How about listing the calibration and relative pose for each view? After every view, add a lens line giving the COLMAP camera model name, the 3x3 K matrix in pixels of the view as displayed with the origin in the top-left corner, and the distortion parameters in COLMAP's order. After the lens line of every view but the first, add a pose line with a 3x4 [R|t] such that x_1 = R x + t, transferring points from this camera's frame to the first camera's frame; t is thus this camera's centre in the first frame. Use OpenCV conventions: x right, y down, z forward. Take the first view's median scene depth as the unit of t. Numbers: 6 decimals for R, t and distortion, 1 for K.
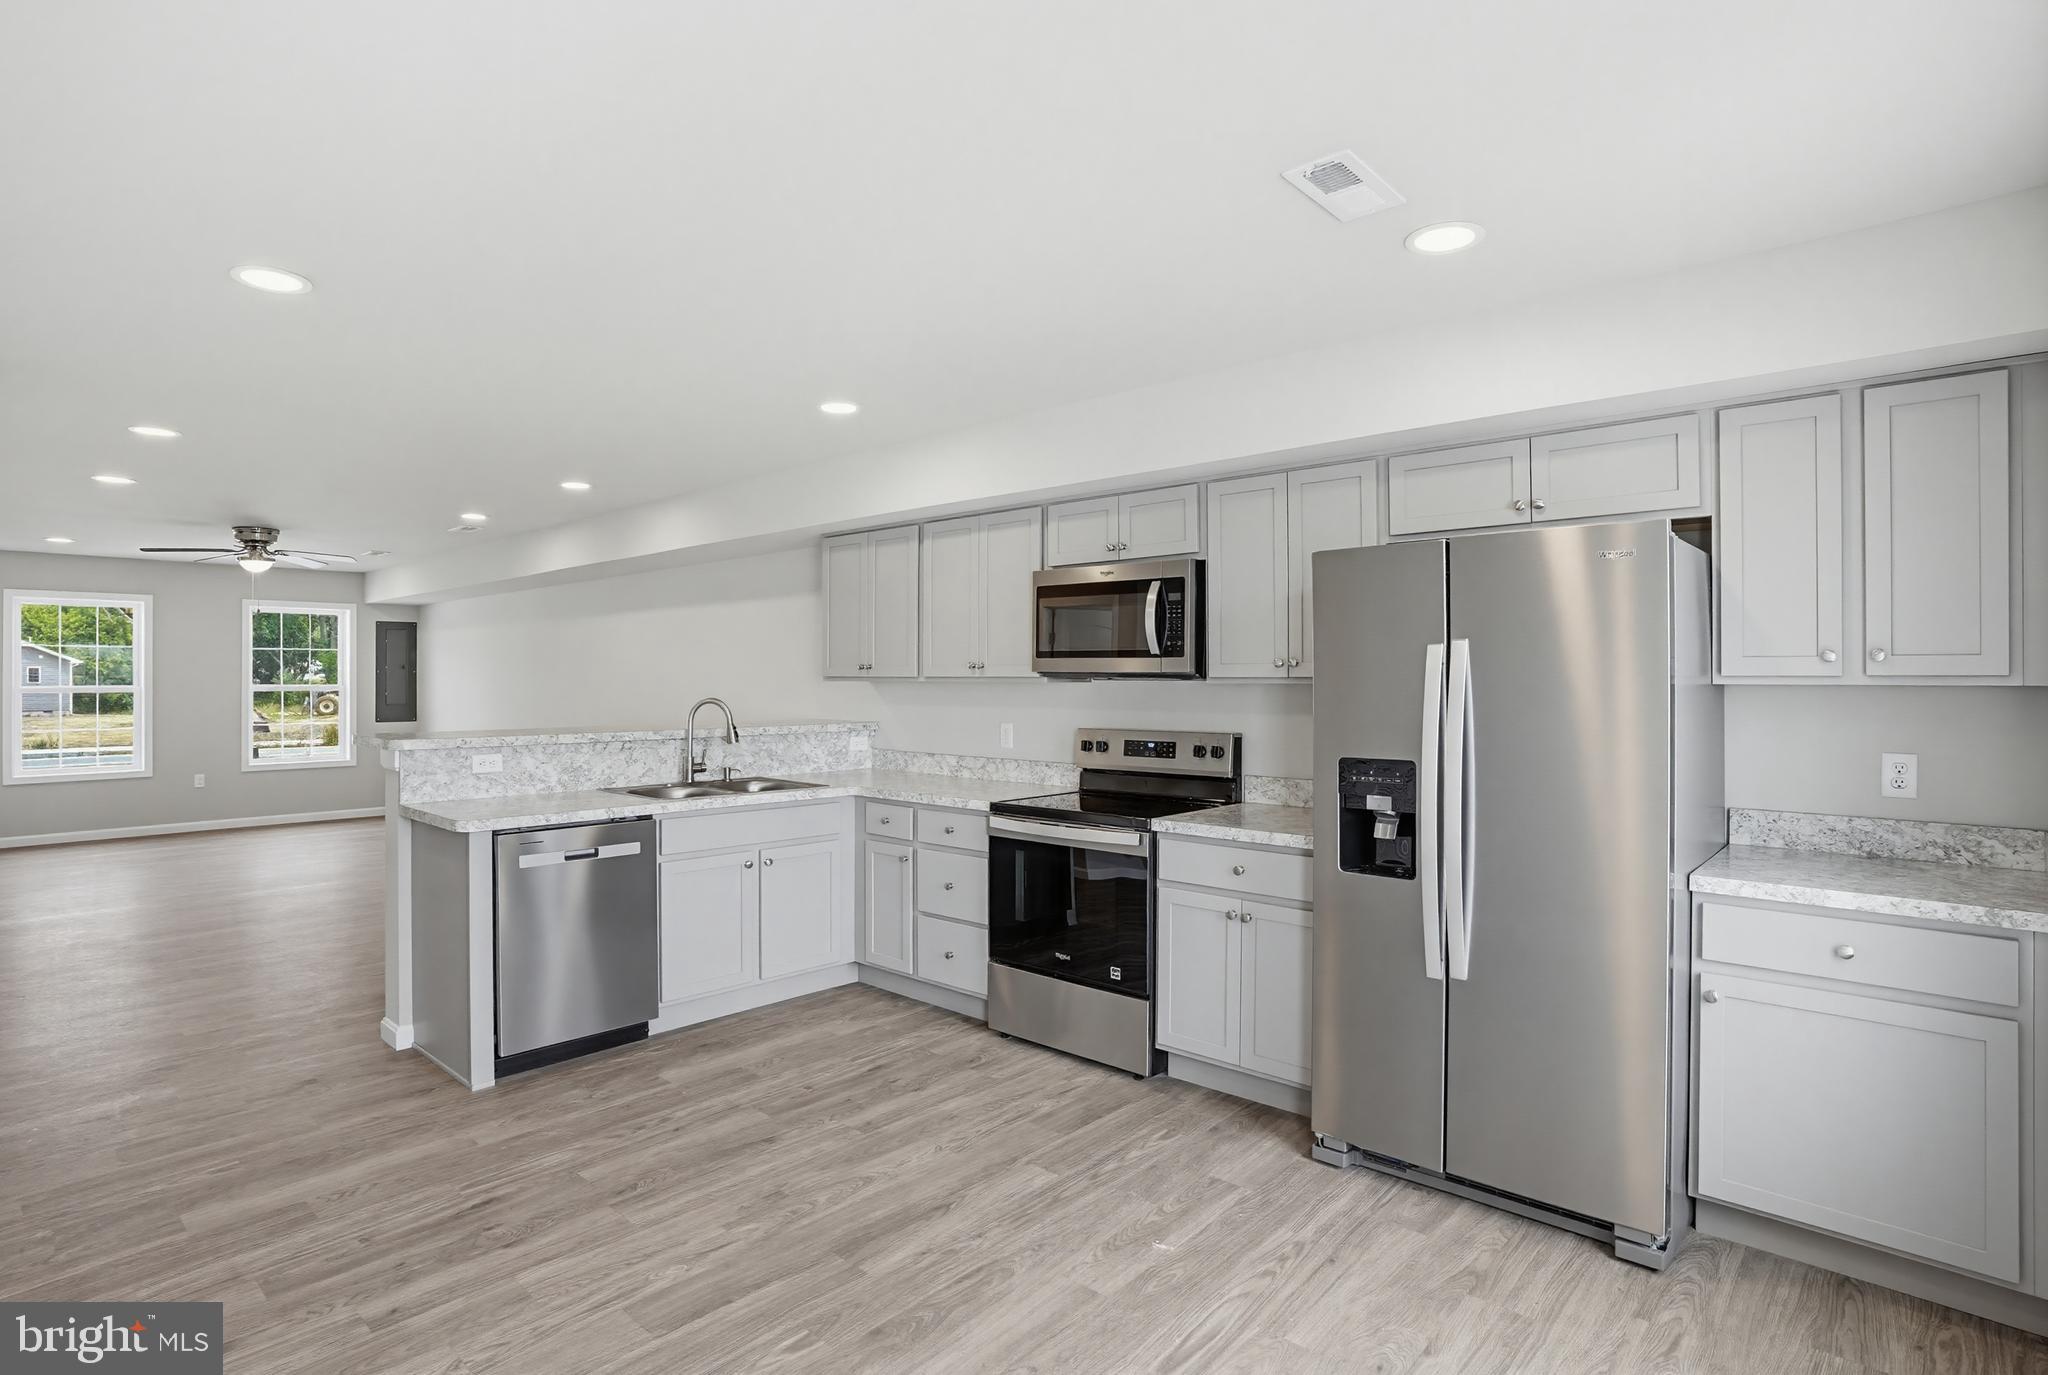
lens RADIAL K [[1050.6, 0, 995.4], [0, 1050.6, 681.5], [0, 0, 1]] dist [-0.078955, 0.036911]
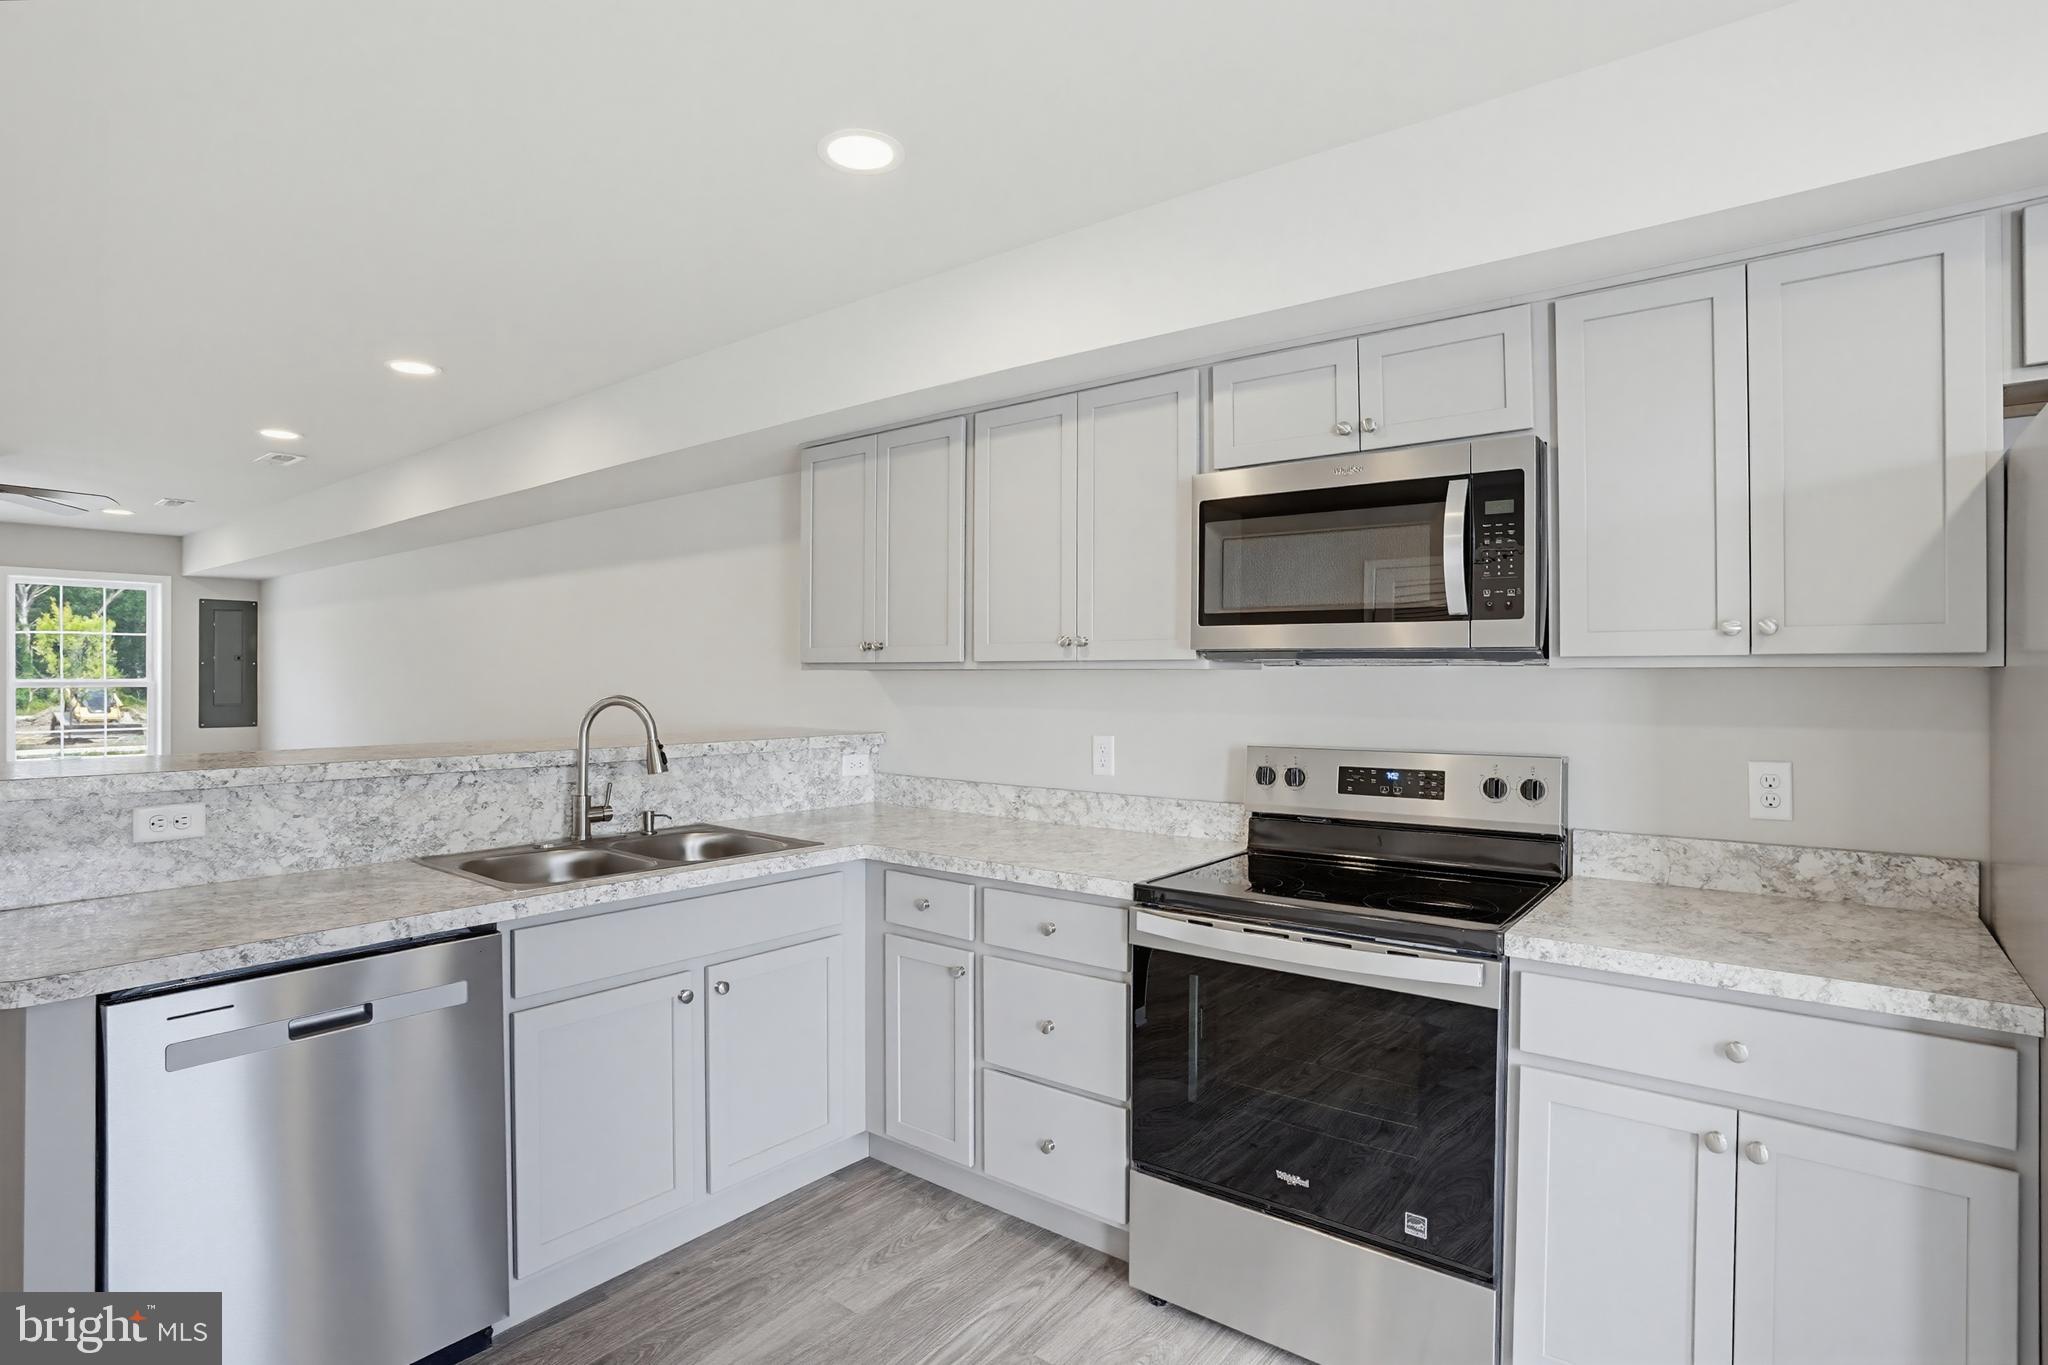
lens RADIAL K [[1026.4, 0, 1029.2], [0, 1026.4, 679.3], [0, 0, 1]] dist [-0.083405, 0.042586]
pose [[0.995470, 0.000930, 0.095067, -0.112351], [-0.000817, 0.999999, -0.001228, 0.008007], [-0.095068, 0.001145, 0.995470, 0.475944]]
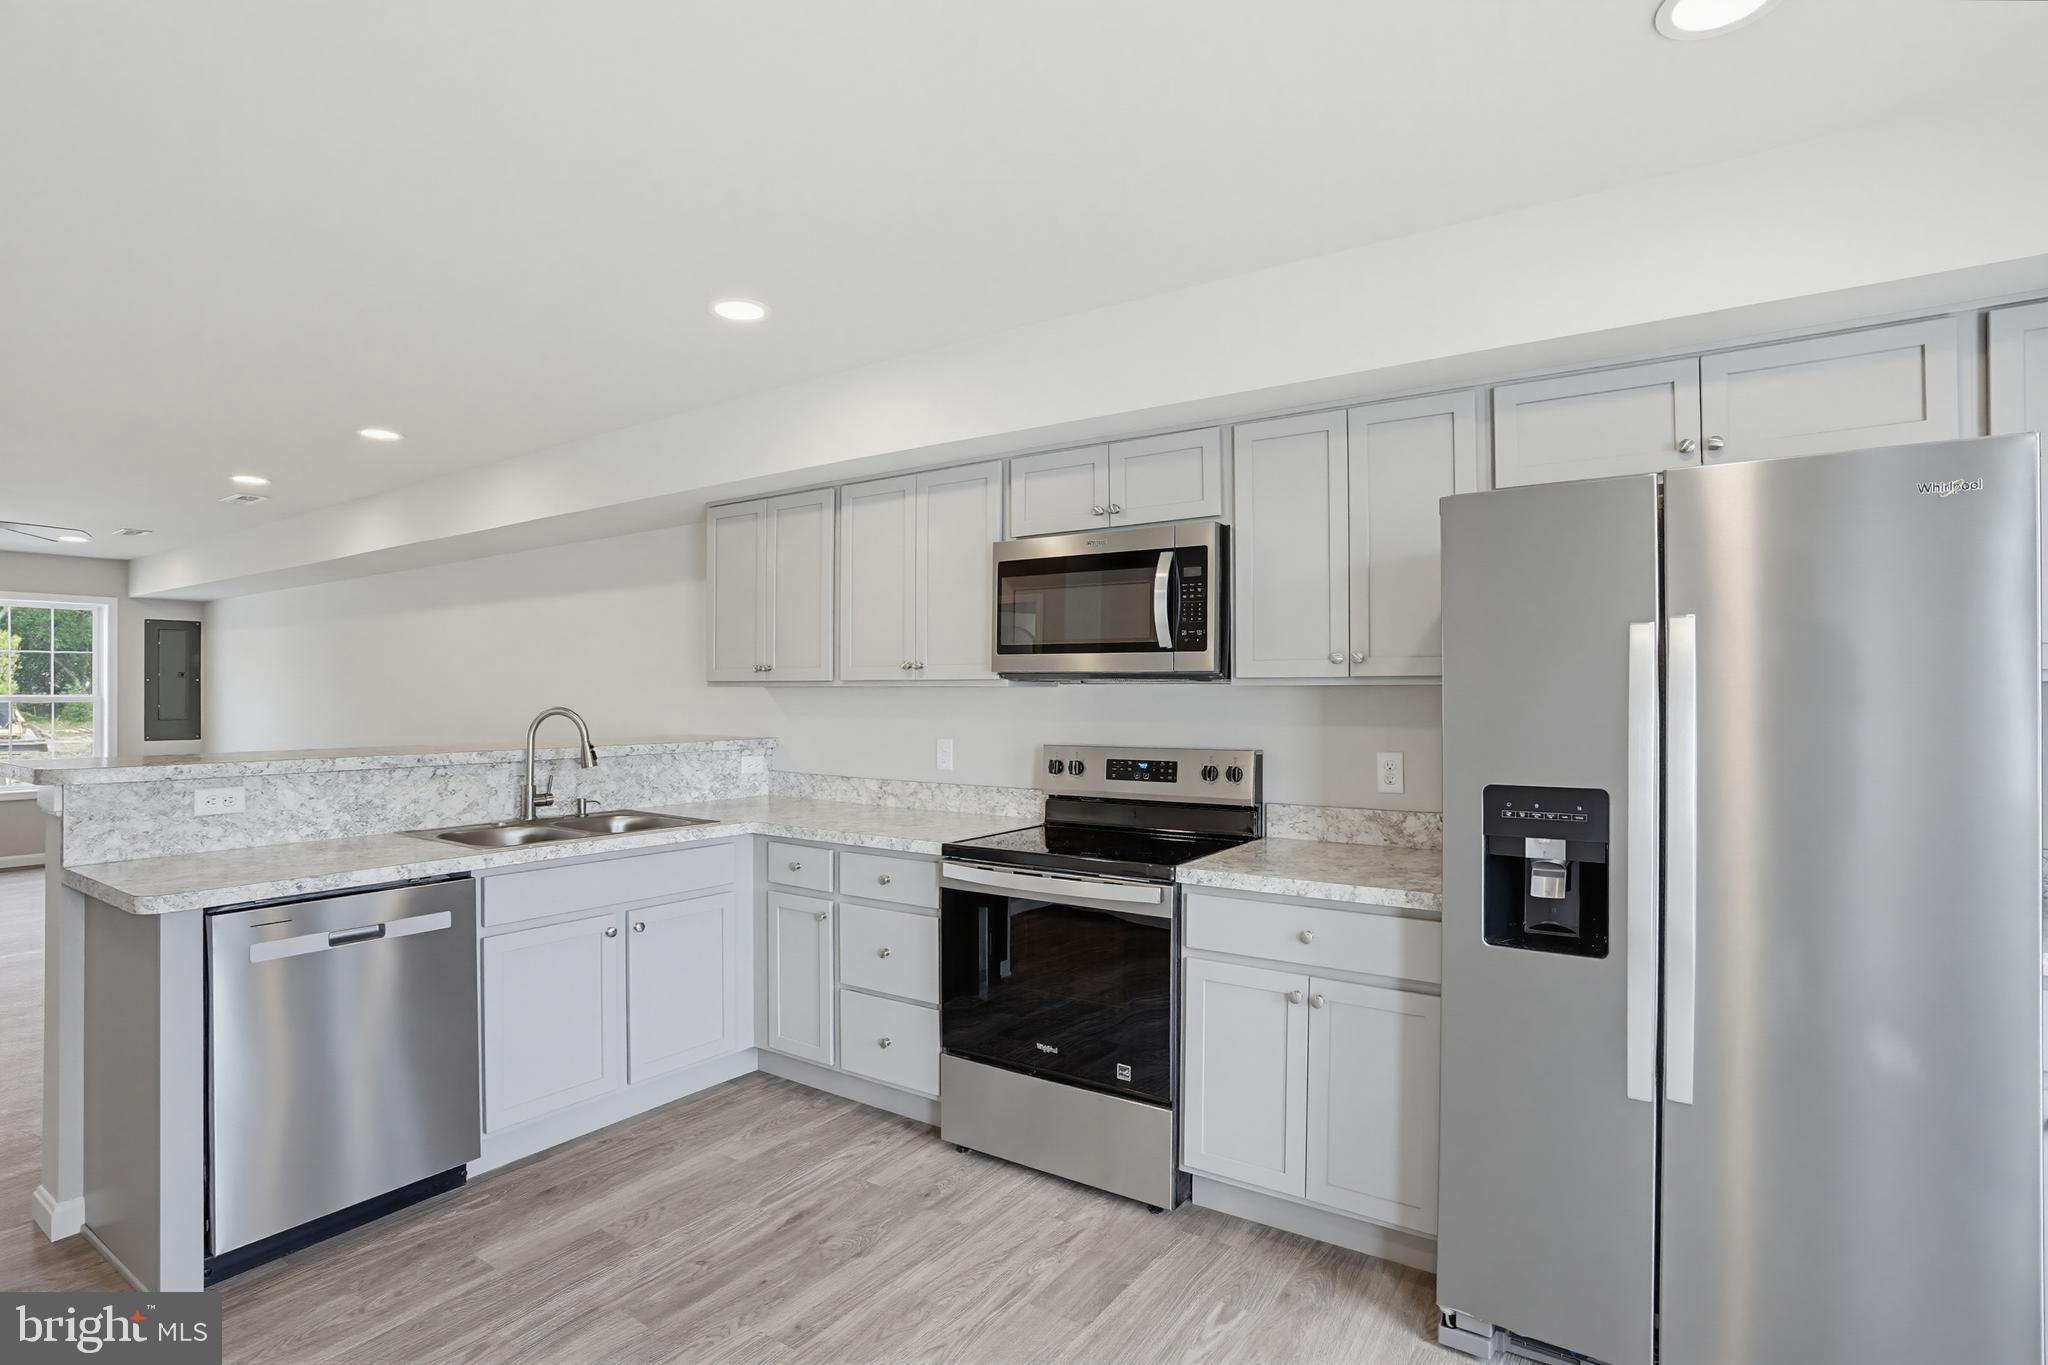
lens RADIAL K [[1021.1, 0, 1018.6], [0, 1021.1, 697.8], [0, 0, 1]] dist [-0.079963, 0.040639]
pose [[0.988502, -0.000149, 0.151205, -0.062531], [-0.000011, 0.999999, 0.001058, 0.009320], [-0.151205, -0.001048, 0.988502, 0.268921]]
